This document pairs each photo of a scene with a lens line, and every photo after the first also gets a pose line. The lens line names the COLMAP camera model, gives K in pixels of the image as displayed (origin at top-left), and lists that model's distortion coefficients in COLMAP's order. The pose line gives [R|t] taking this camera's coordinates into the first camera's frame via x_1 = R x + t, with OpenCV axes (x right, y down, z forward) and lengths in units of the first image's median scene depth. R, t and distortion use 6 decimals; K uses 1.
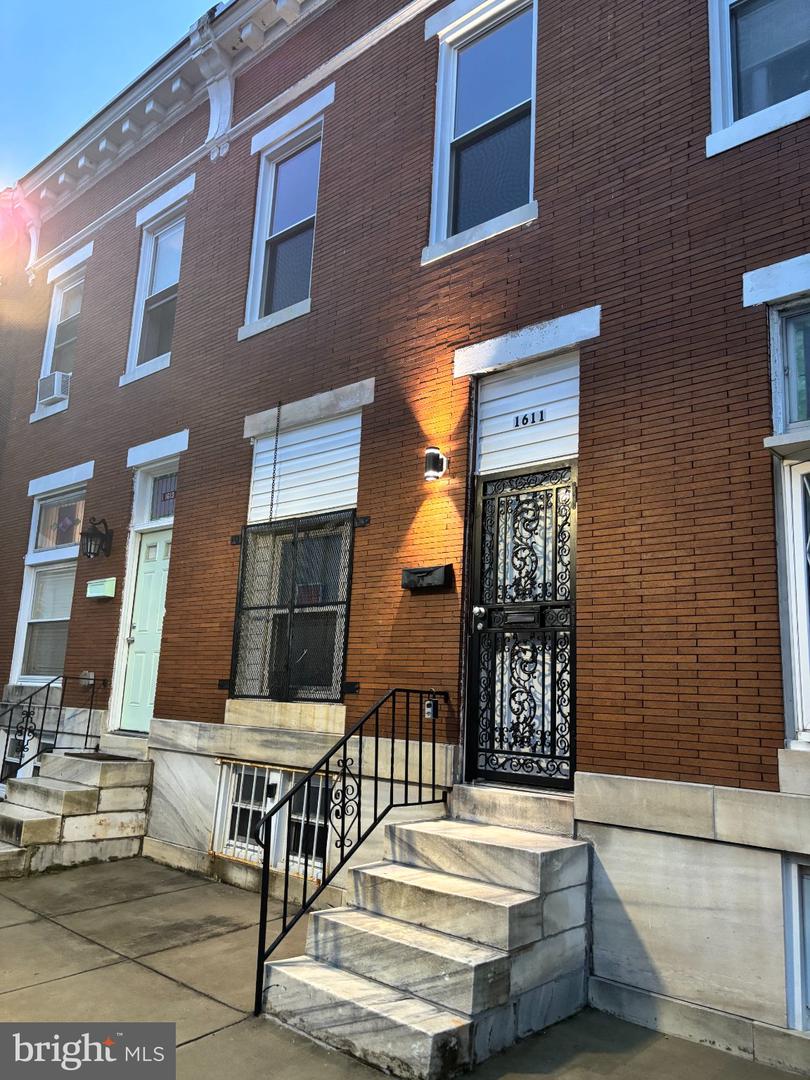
lens RADIAL K [[810.0, 0, 405.0], [0, 810.0, 540.0], [0, 0, 1]] dist [0.065842, -0.068791]
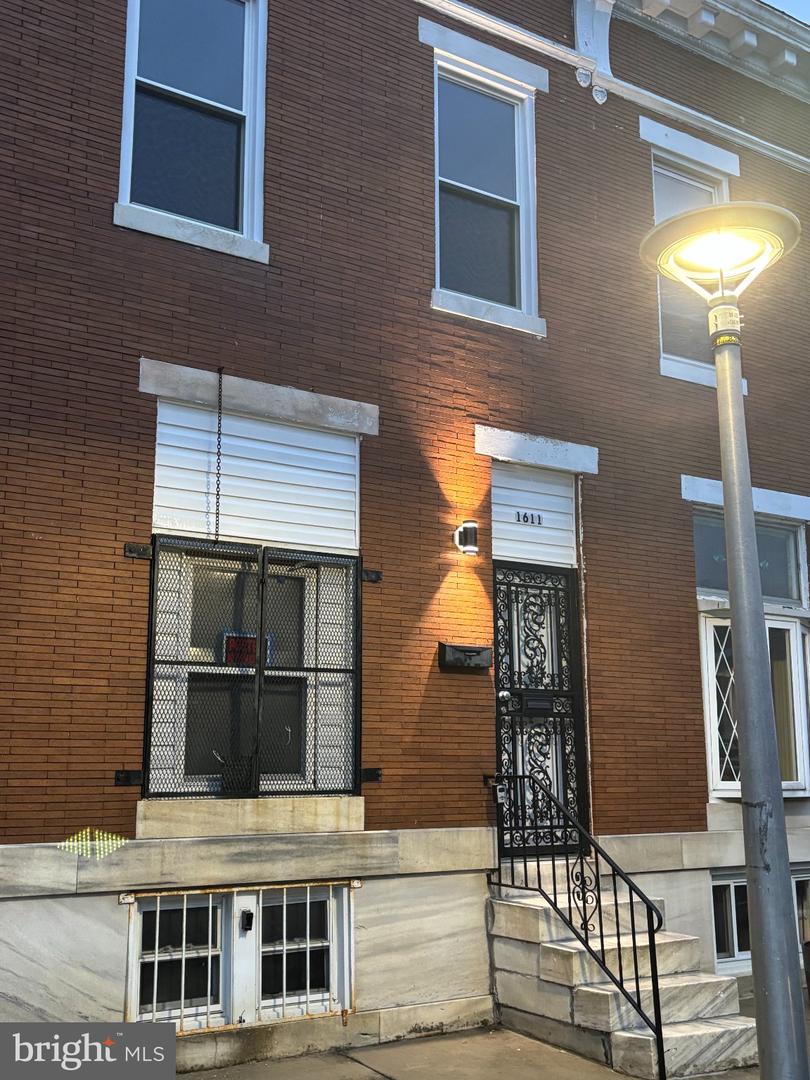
lens RADIAL K [[1122.9, 0, 405.0], [0, 1122.9, 540.0], [0, 0, 1]] dist [0.077798, -0.143231]
pose [[0.274231, 0.146882, 0.950380, -1.261553], [-0.171342, 0.979917, -0.102006, 0.058301], [-0.946277, -0.134866, 0.293891, 0.682089]]
